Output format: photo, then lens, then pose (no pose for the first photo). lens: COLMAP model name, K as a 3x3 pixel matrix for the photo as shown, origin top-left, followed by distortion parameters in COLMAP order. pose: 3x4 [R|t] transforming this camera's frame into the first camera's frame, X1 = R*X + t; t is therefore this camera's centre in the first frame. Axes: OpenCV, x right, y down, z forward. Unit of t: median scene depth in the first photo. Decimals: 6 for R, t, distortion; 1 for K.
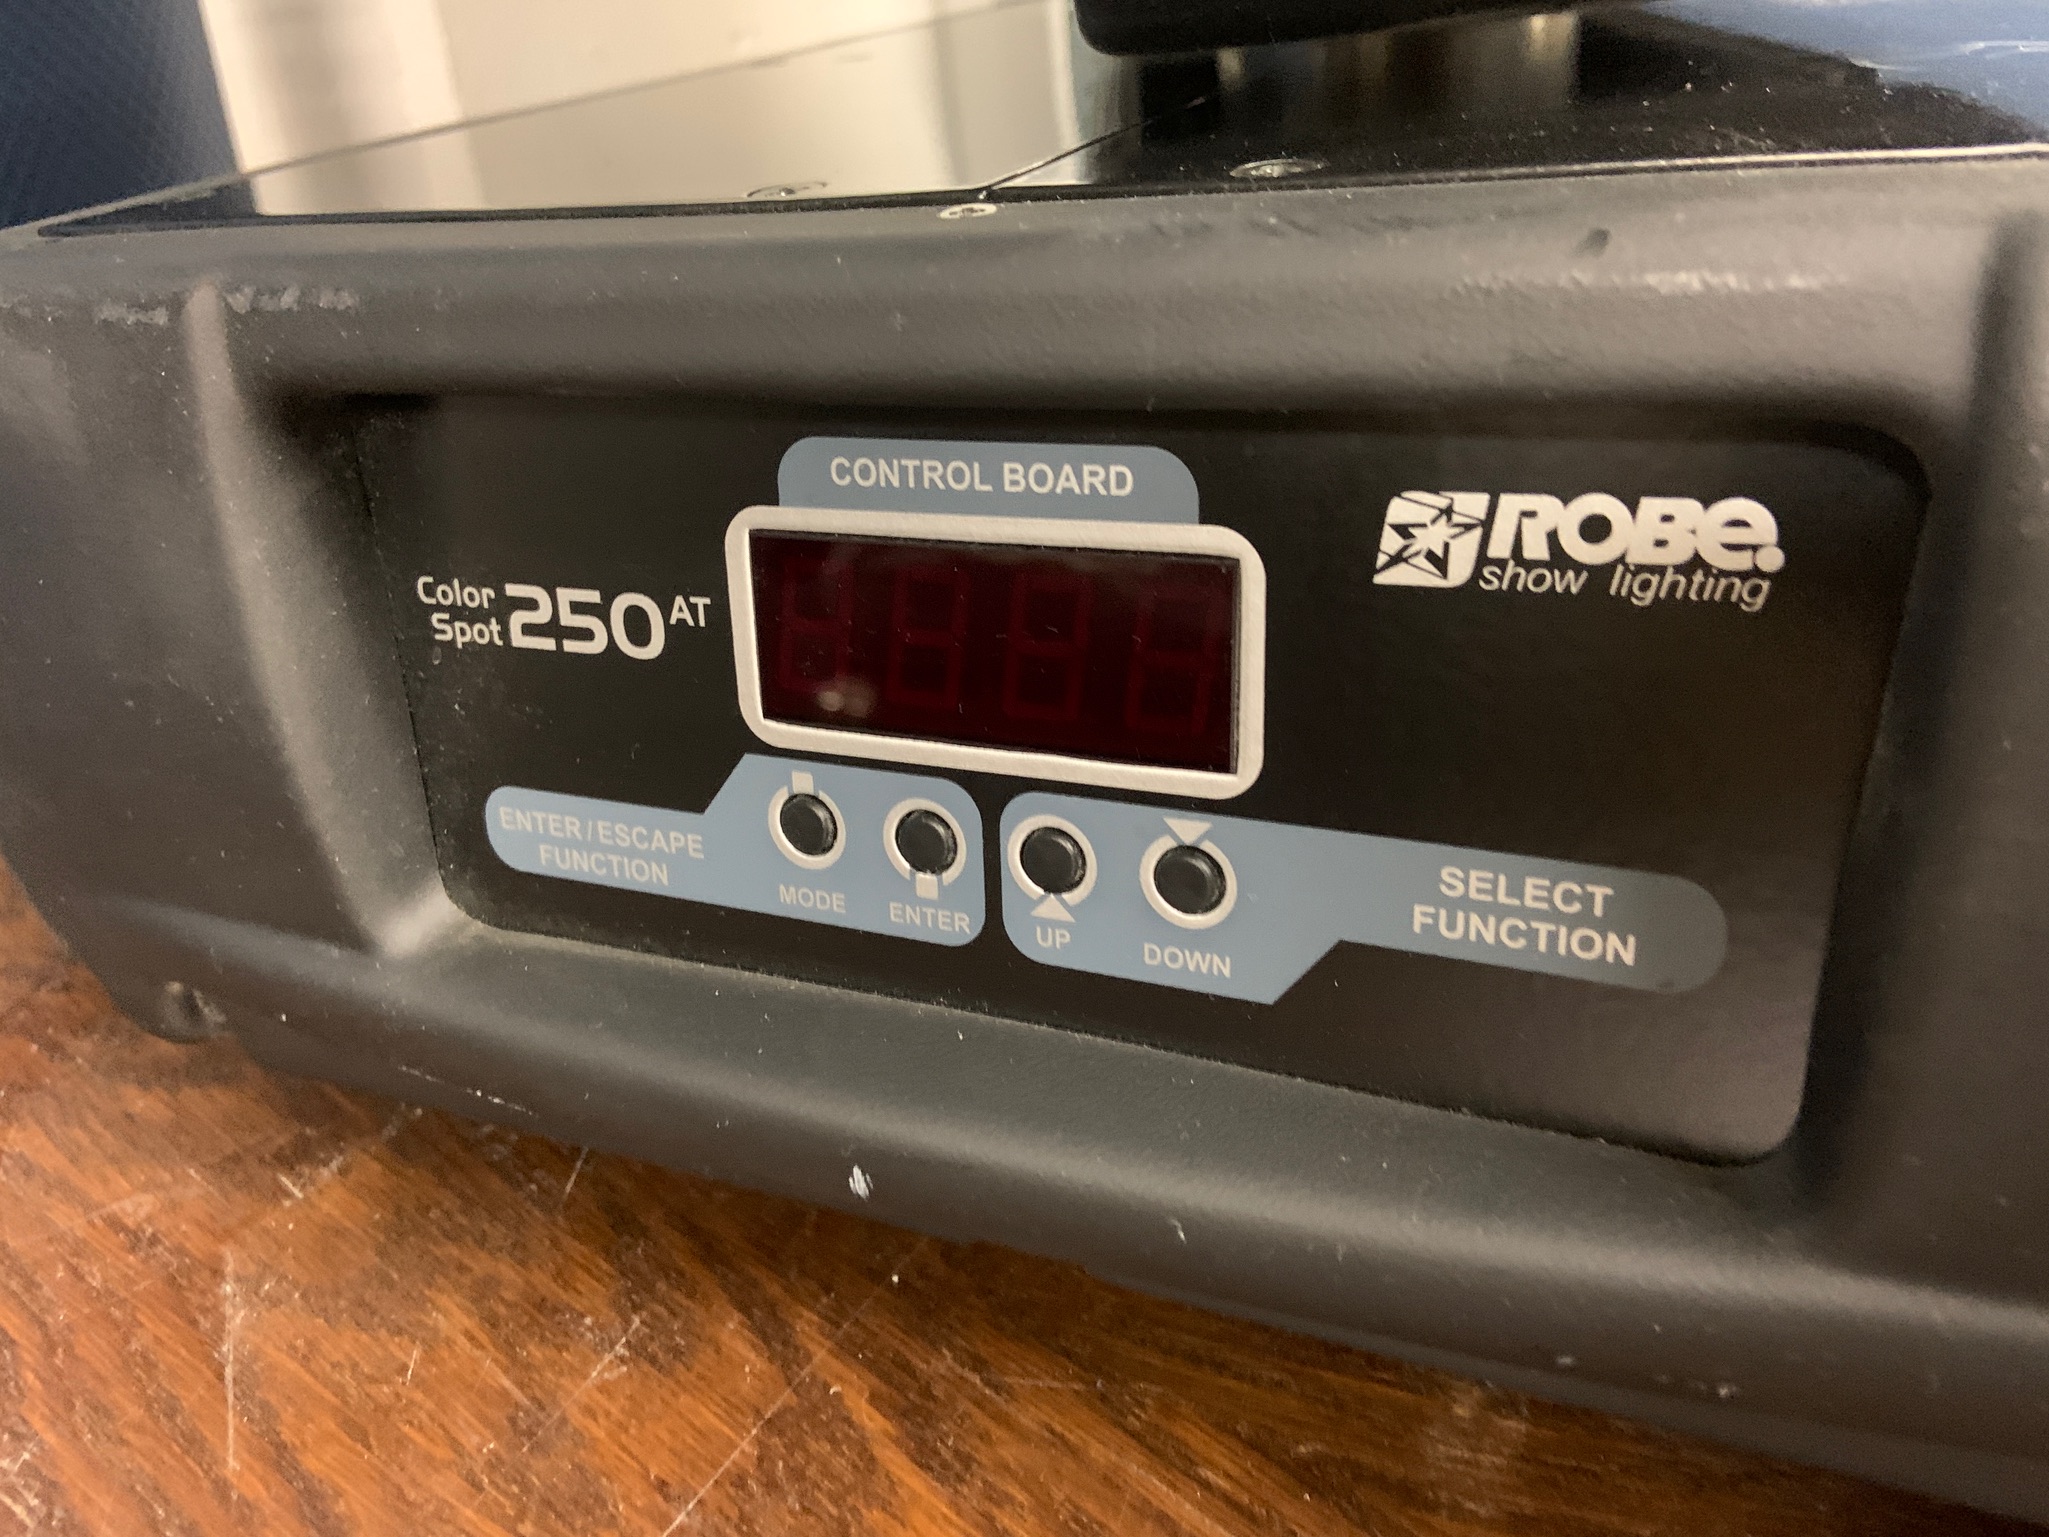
lens RADIAL K [[1484.3, 0, 1023.8], [0, 1484.3, 714.9], [0, 0, 1]] dist [0.114118, -0.144527]
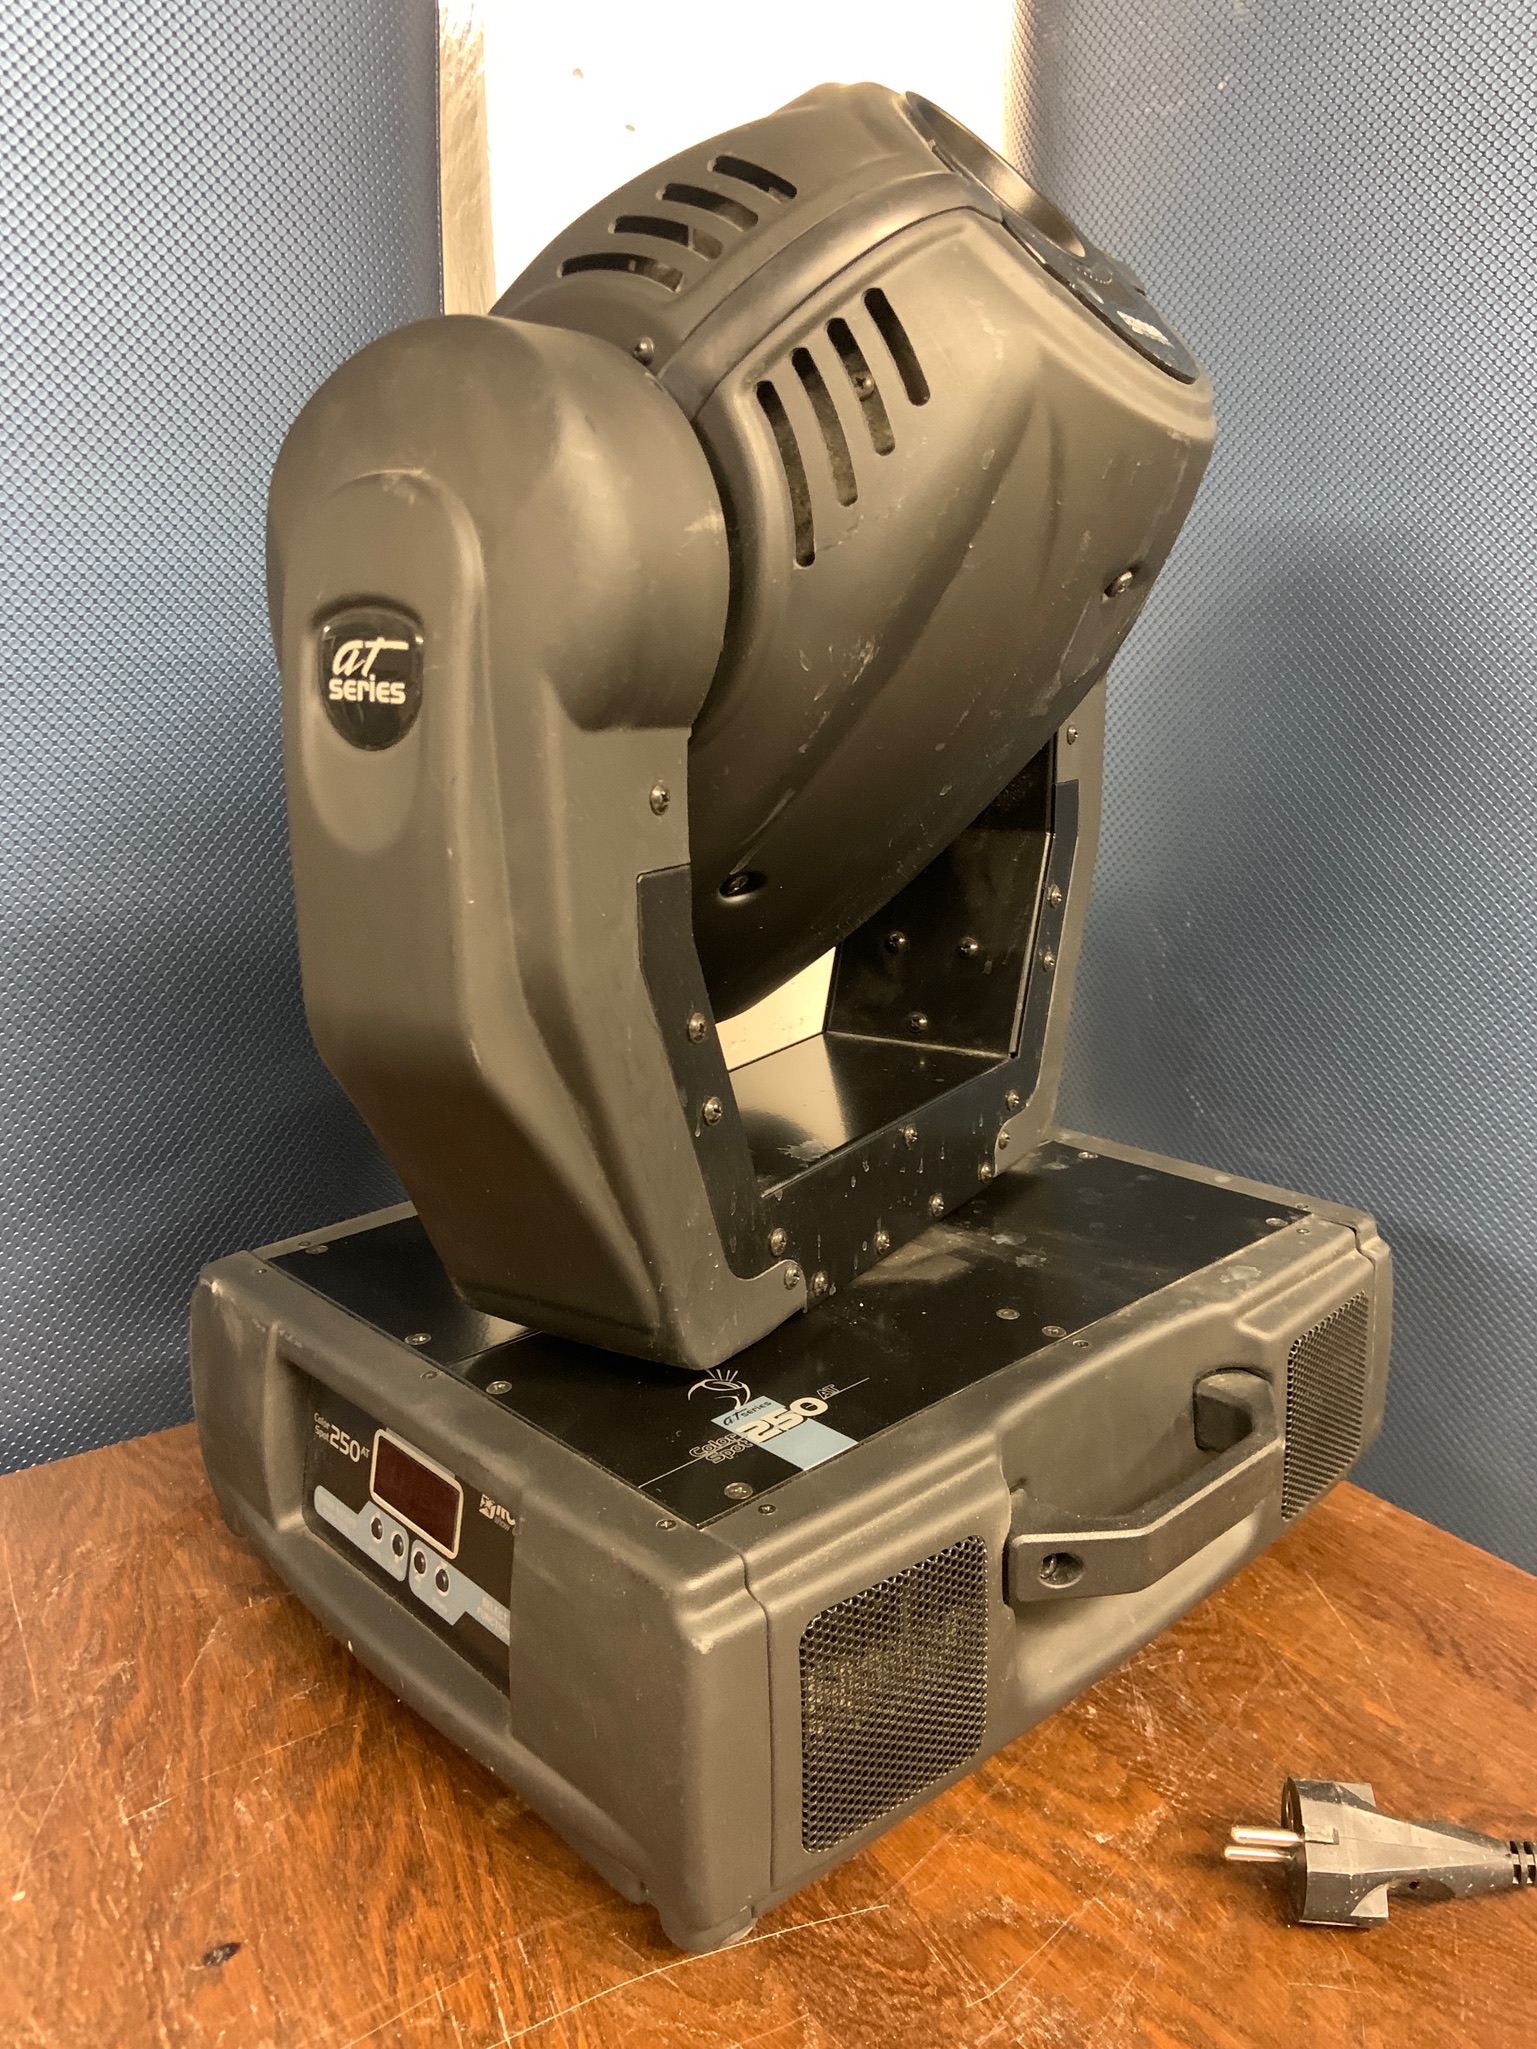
lens RADIAL K [[1520.8, 0, 848.8], [0, 1520.8, 997.0], [0, 0, 1]] dist [0.030097, -0.002930]
pose [[0.926352, 0.170583, -0.335818, 1.588993], [-0.235910, 0.957797, -0.164230, -0.671188], [0.293631, 0.231357, 0.927499, -1.885728]]
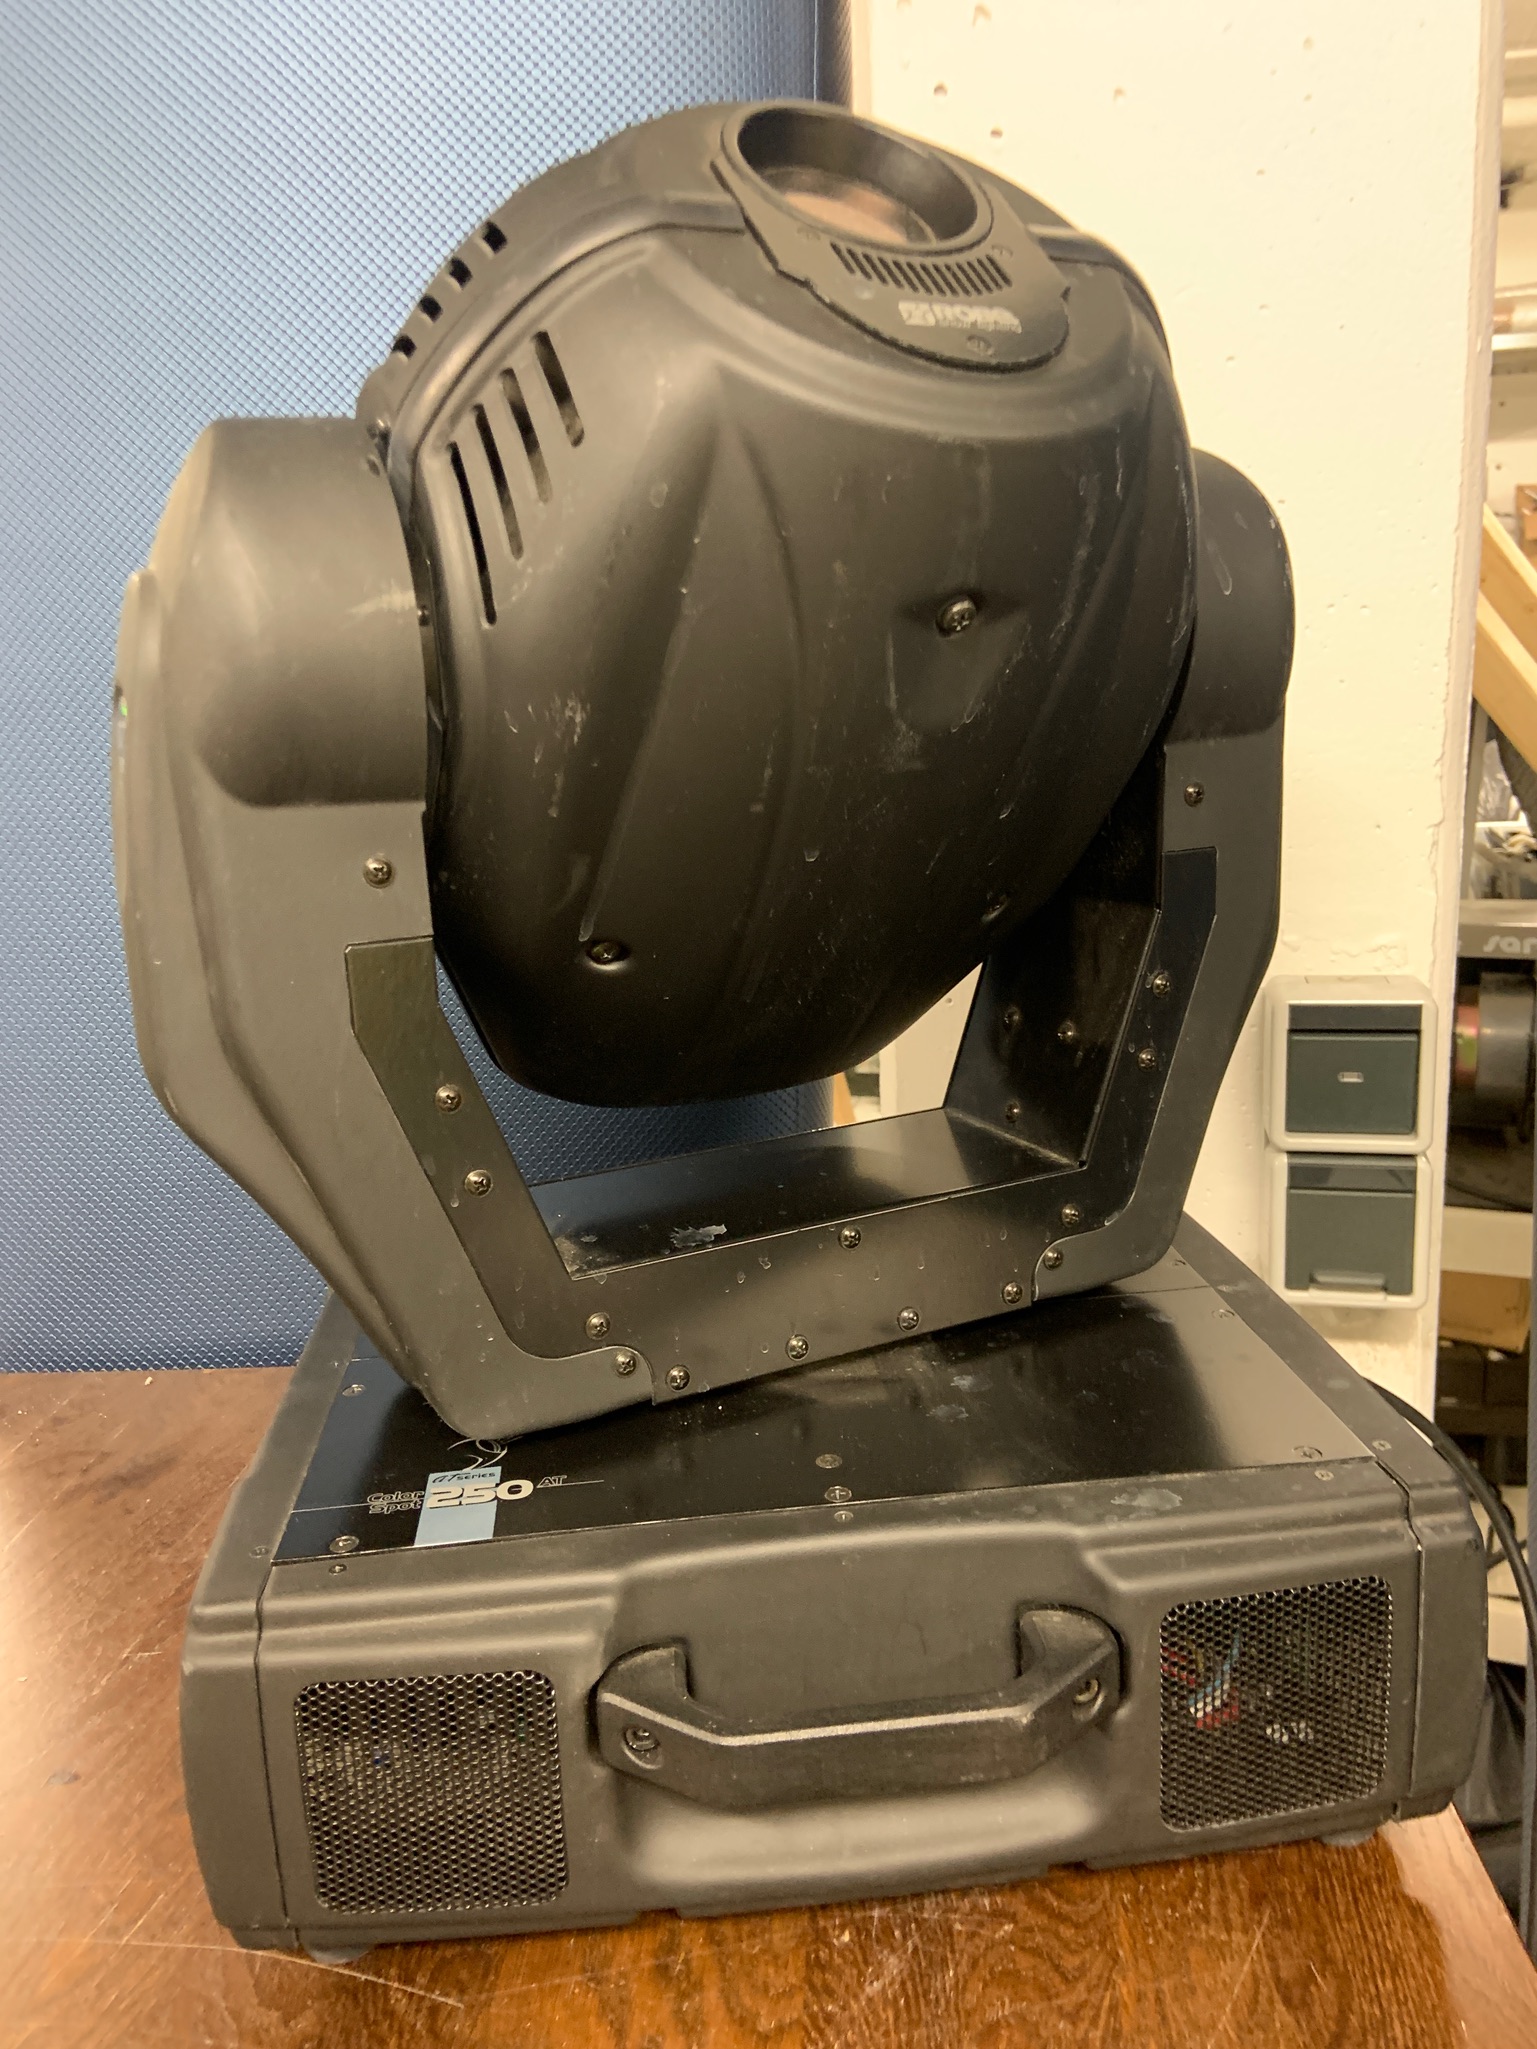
lens RADIAL K [[1471.7, 0, 768.5], [0, 1471.7, 1024.5], [0, 0, 1]] dist [0.060841, -0.130408]
pose [[0.491728, 0.248971, -0.834396, 2.929591], [-0.371486, 0.926652, 0.057574, -1.479609], [0.787529, 0.281656, 0.548150, -0.500195]]
